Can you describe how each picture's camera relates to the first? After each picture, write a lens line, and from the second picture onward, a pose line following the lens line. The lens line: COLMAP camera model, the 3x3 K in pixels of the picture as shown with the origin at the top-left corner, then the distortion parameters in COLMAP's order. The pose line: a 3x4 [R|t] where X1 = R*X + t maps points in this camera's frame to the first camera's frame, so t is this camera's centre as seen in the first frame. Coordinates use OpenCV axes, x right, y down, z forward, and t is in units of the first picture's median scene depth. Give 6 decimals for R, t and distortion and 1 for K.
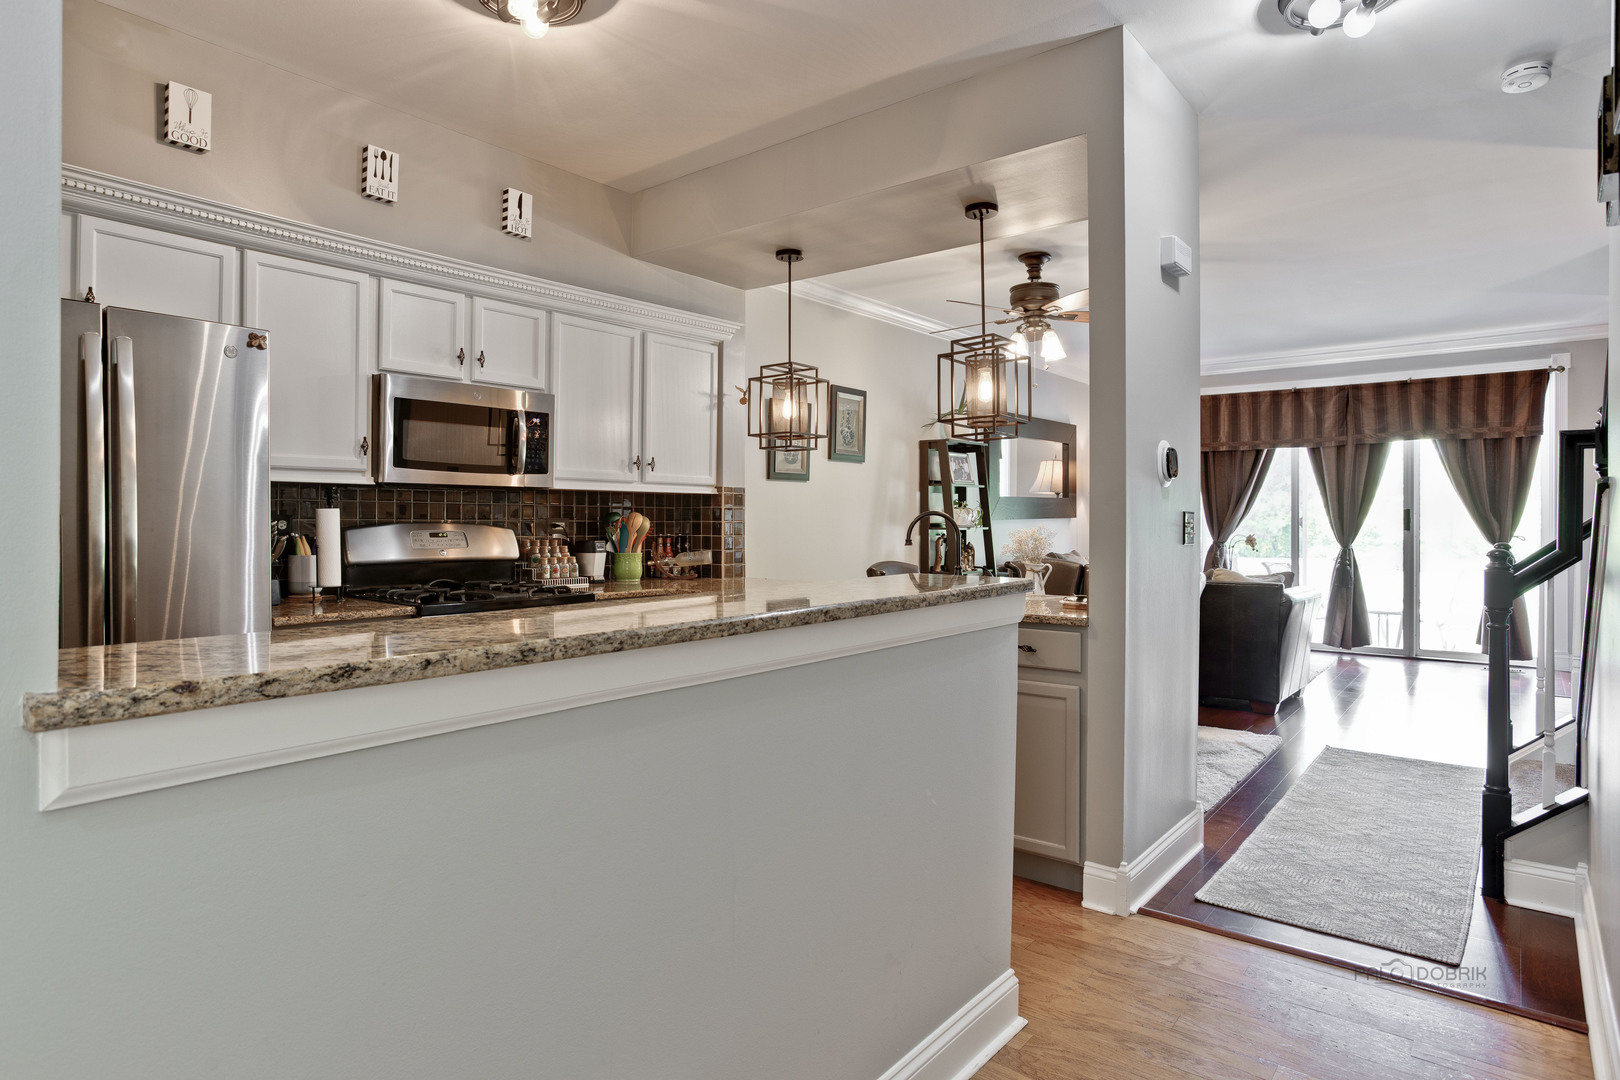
lens RADIAL K [[887.9, 0, 793.2], [0, 887.9, 534.3], [0, 0, 1]] dist [-0.047025, 0.011449]
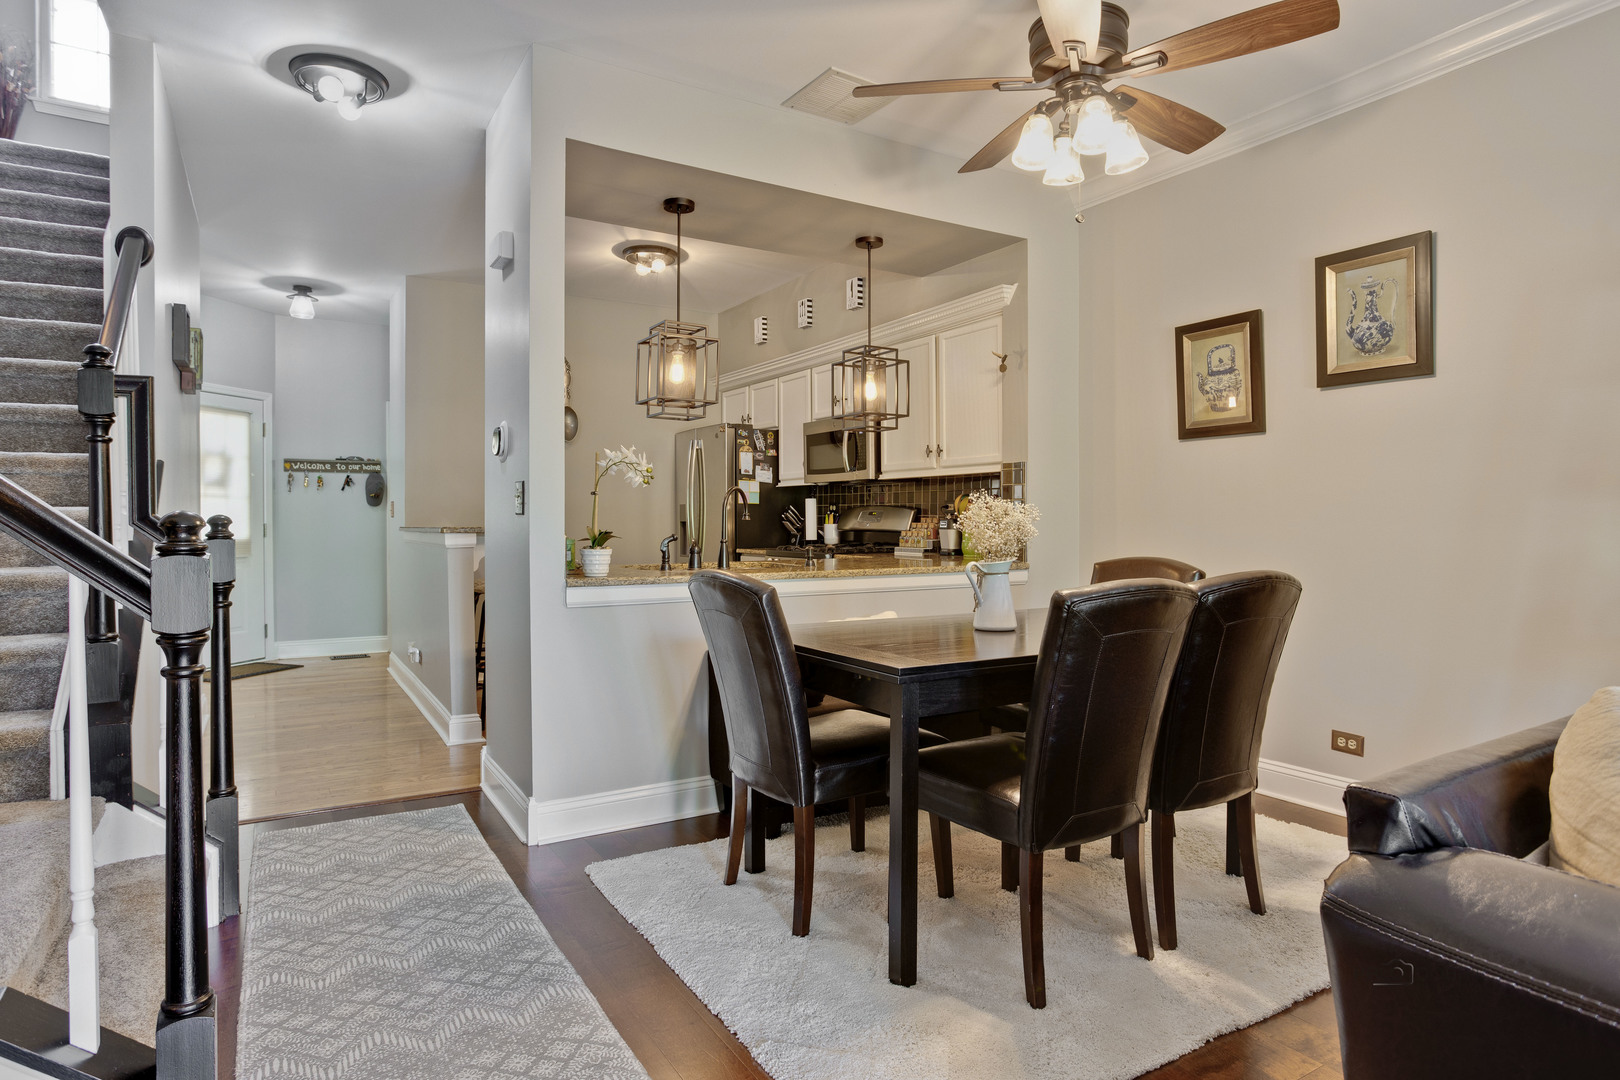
lens RADIAL K [[887.9, 0, 807.5], [0, 887.9, 529.1], [0, 0, 1]] dist [-0.047025, 0.011449]
pose [[-0.320198, 0.010893, -0.947288, 1.015012], [-0.011200, 0.999820, 0.015283, 0.005477], [0.947284, 0.015503, -0.320019, 1.280308]]
